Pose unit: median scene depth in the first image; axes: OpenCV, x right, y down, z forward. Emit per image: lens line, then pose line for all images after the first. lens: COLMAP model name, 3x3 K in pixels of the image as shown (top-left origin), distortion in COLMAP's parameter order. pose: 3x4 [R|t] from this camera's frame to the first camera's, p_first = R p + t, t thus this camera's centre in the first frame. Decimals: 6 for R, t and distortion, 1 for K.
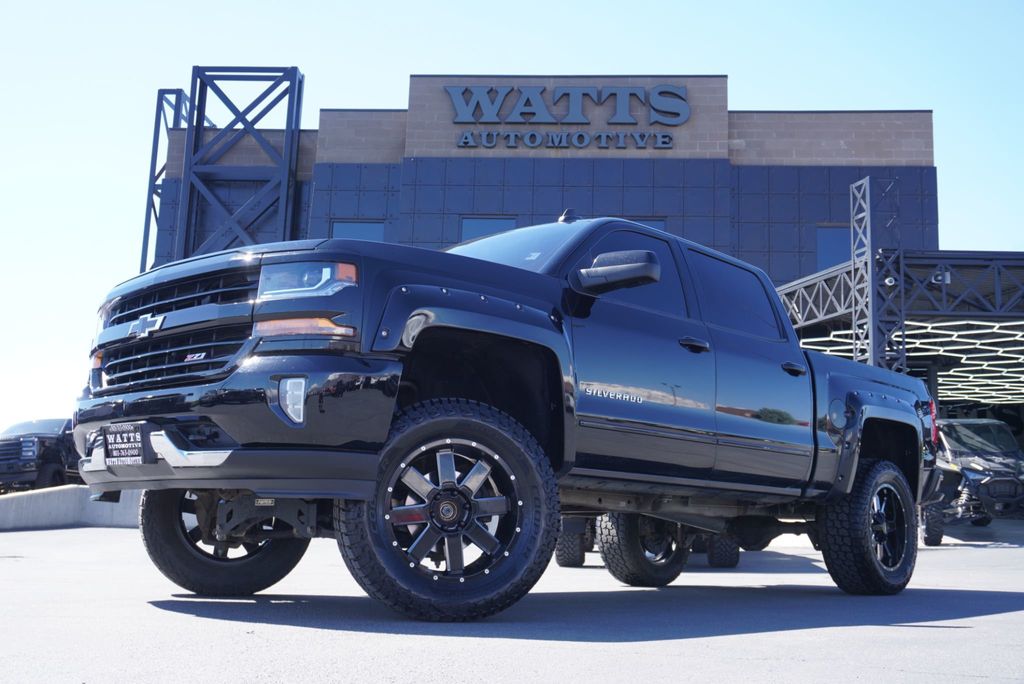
lens RADIAL K [[1096.6, 0, 532.0], [0, 1096.6, 342.0], [0, 0, 1]] dist [-0.046831, 0.002264]
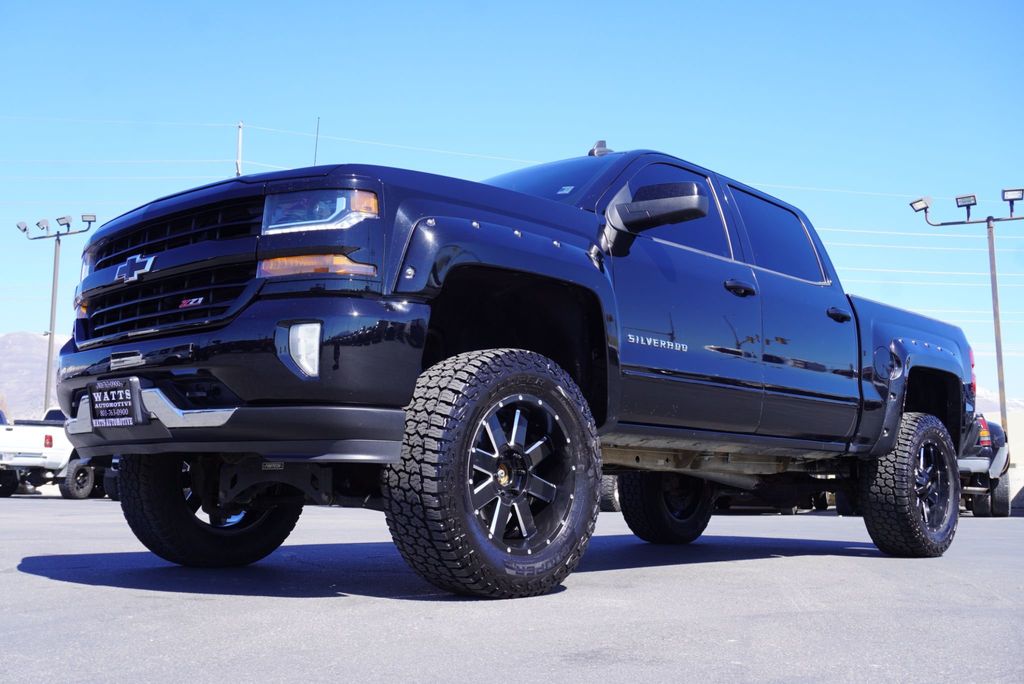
lens RADIAL K [[1055.9, 0, 512.0], [0, 1055.9, 342.0], [0, 0, 1]] dist [-0.017319, -0.009313]
pose [[0.999917, -0.009833, -0.008344, -0.044053], [0.010150, 0.999196, 0.038774, 0.014834], [0.007956, -0.038855, 0.999213, 0.153840]]
